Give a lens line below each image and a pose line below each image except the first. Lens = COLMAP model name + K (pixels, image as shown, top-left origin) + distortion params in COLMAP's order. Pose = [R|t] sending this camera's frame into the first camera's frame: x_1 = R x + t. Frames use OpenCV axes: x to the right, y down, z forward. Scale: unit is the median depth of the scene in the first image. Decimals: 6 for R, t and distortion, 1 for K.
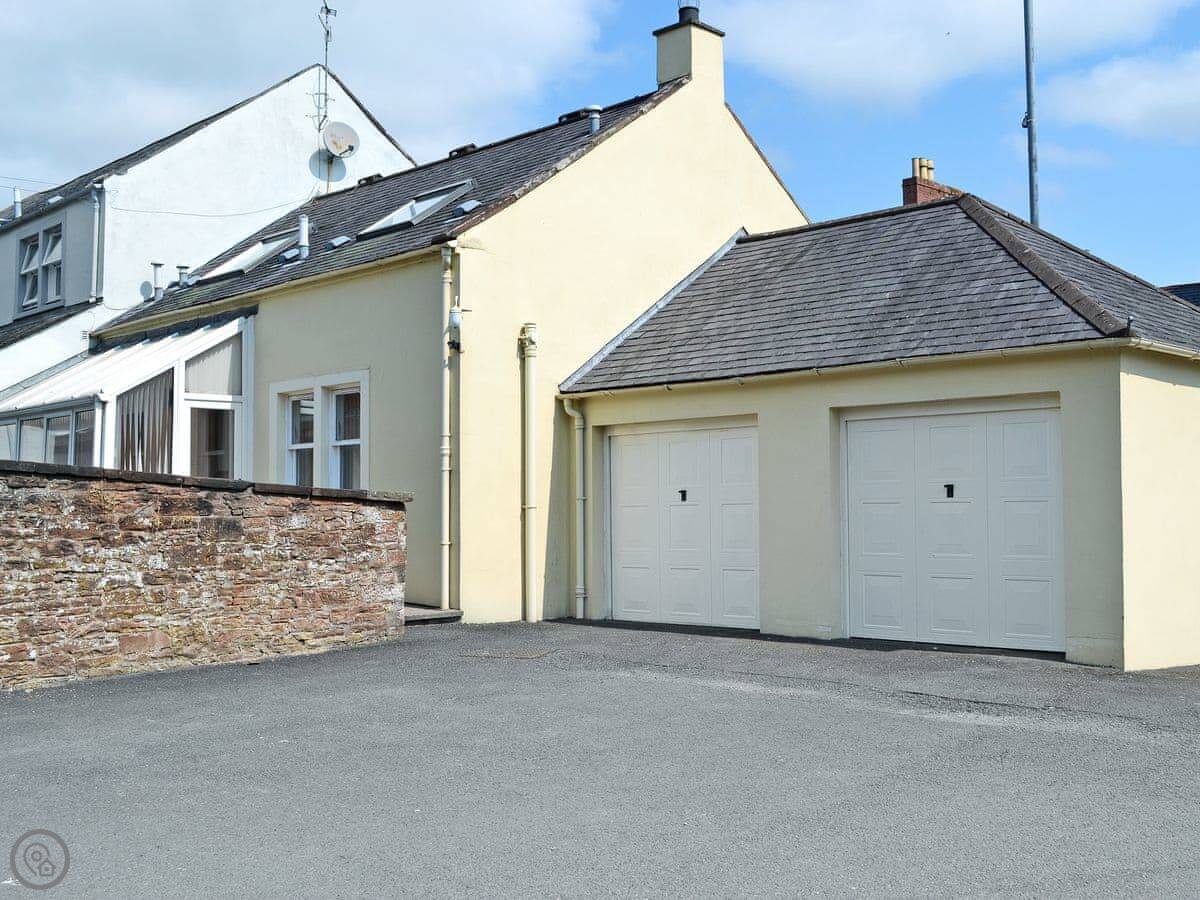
lens RADIAL K [[1069.4, 0, 599.9], [0, 1069.4, 449.0], [0, 0, 1]] dist [-0.063898, -0.010434]
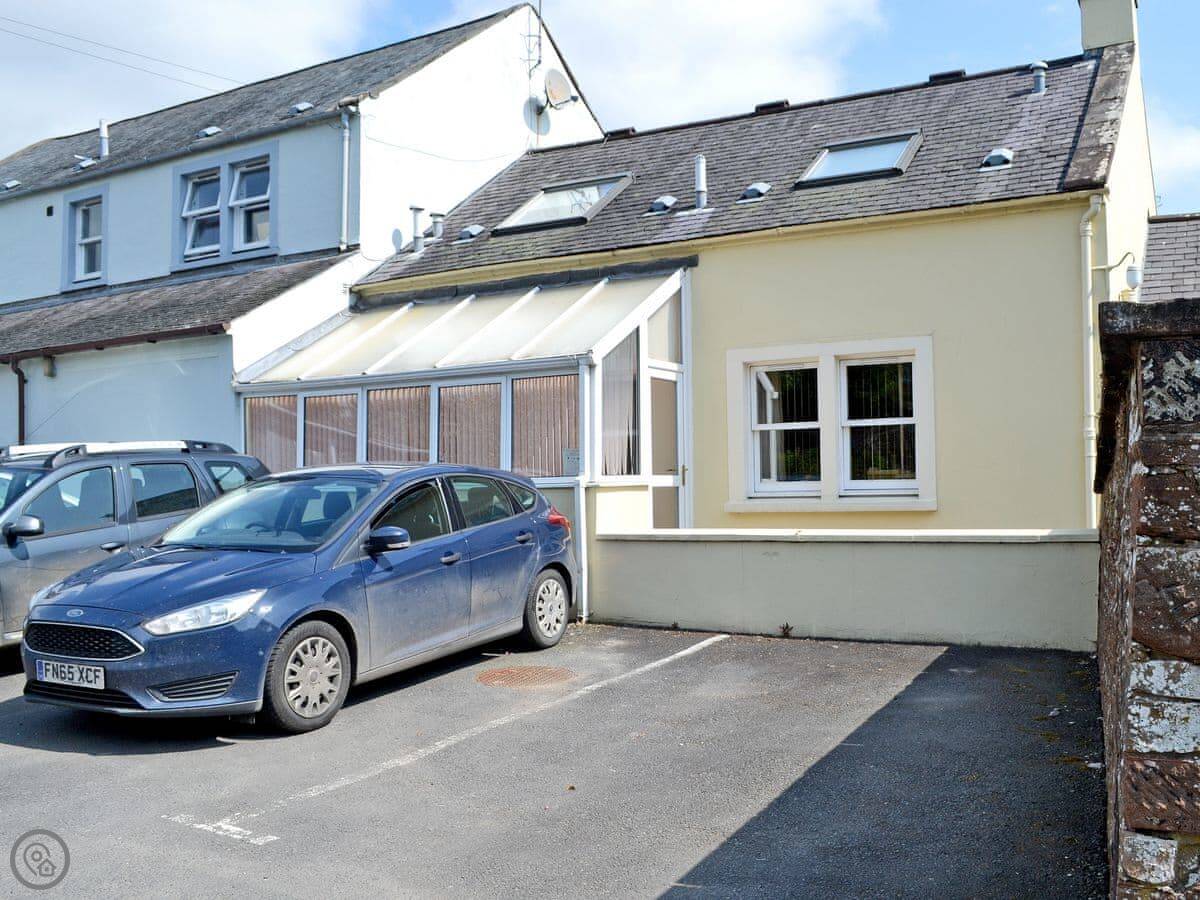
lens RADIAL K [[992.4, 0, 601.0], [0, 992.4, 455.4], [0, 0, 1]] dist [-0.081999, 0.005398]
pose [[0.977521, 0.007387, 0.210707, -0.456065], [-0.009888, 0.999893, 0.010822, 0.010374], [-0.210605, -0.012662, 0.977489, 0.211829]]
